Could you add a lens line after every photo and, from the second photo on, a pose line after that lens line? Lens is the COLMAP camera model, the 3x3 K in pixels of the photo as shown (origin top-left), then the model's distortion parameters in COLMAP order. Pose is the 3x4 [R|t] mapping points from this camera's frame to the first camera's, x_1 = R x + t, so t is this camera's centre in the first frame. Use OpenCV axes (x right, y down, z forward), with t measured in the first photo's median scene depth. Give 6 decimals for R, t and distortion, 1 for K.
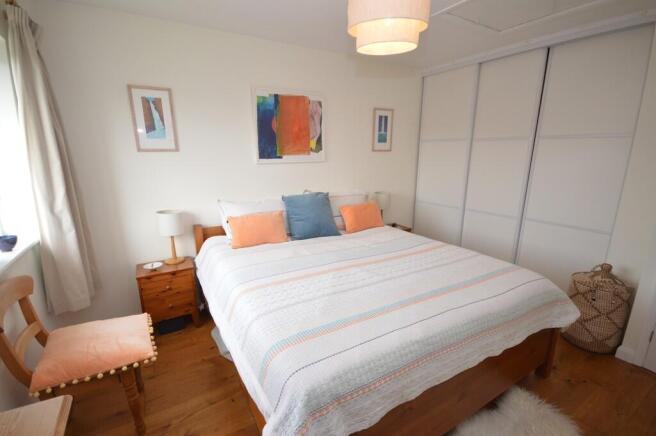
lens RADIAL K [[293.4, 0, 328.0], [0, 293.4, 218.0], [0, 0, 1]] dist [0.010570, -0.009904]
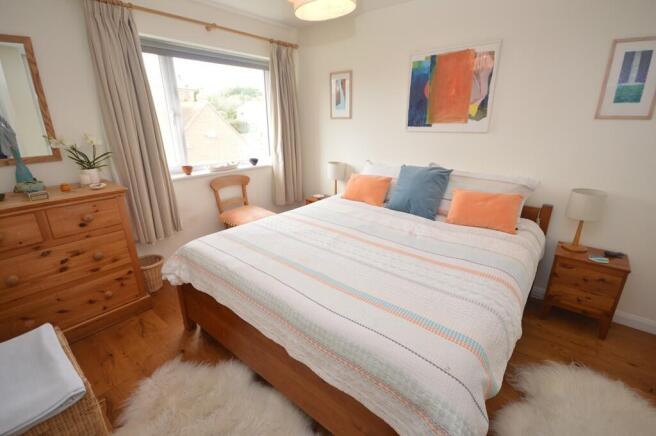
lens RADIAL K [[293.4, 0, 328.0], [0, 293.4, 218.0], [0, 0, 1]] dist [0.010570, -0.009904]
pose [[0.353530, 0.298030, -0.886676, 0.670089], [-0.208004, 0.949202, 0.236112, -0.083101], [0.912004, 0.100960, 0.397563, 0.374521]]
